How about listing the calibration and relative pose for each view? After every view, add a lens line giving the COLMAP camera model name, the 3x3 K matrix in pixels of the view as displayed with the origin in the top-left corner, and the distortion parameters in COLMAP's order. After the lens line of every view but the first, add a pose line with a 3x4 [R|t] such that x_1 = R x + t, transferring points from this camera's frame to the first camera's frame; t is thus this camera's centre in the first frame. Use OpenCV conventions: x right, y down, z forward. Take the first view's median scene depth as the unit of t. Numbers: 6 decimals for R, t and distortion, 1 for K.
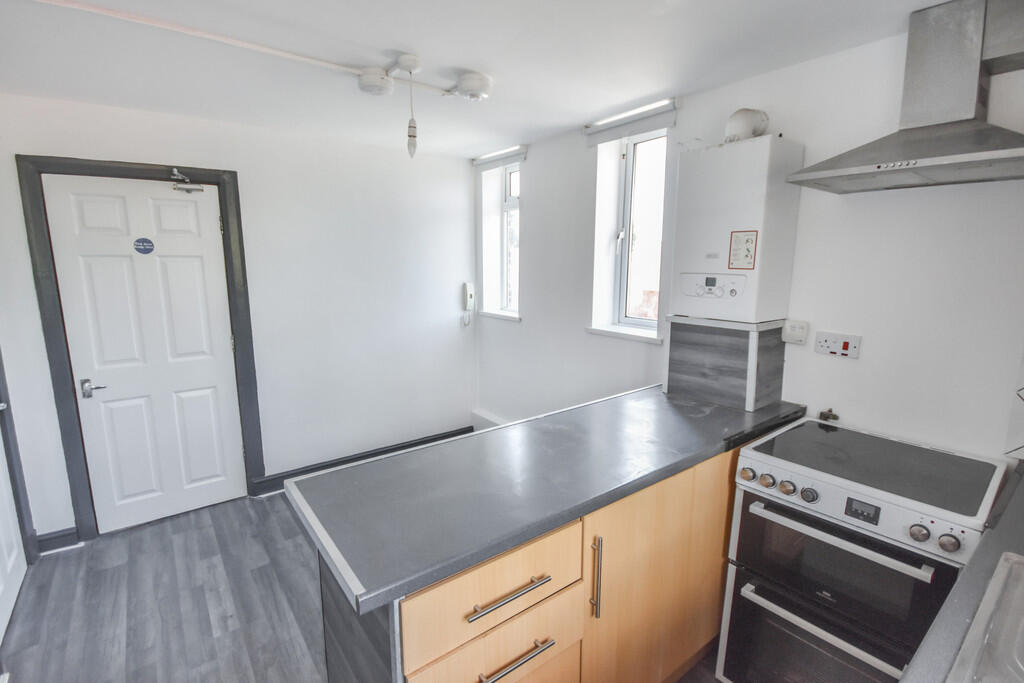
lens RADIAL K [[470.0, 0, 517.4], [0, 470.0, 345.9], [0, 0, 1]] dist [-0.027940, -0.000735]
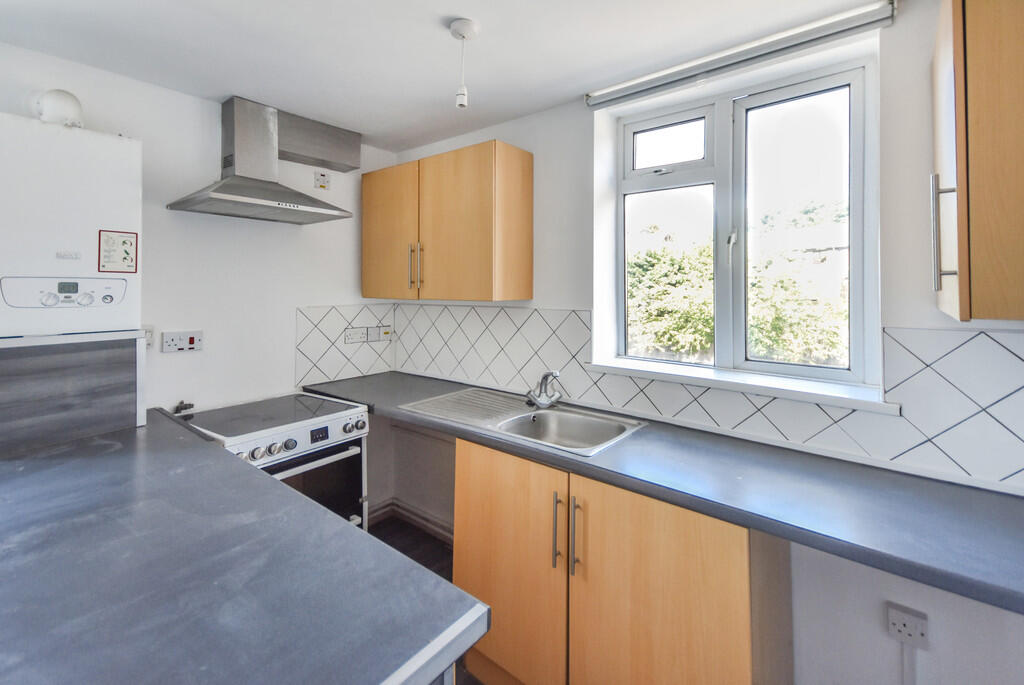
lens RADIAL K [[423.3, 0, 512.2], [0, 423.3, 281.2], [0, 0, 1]] dist [0.001126, 0.000223]
pose [[-0.247773, 0.010550, 0.968761, -0.502112], [0.169038, 0.985073, 0.032506, -0.044371], [-0.953957, 0.171812, -0.245858, 0.466474]]
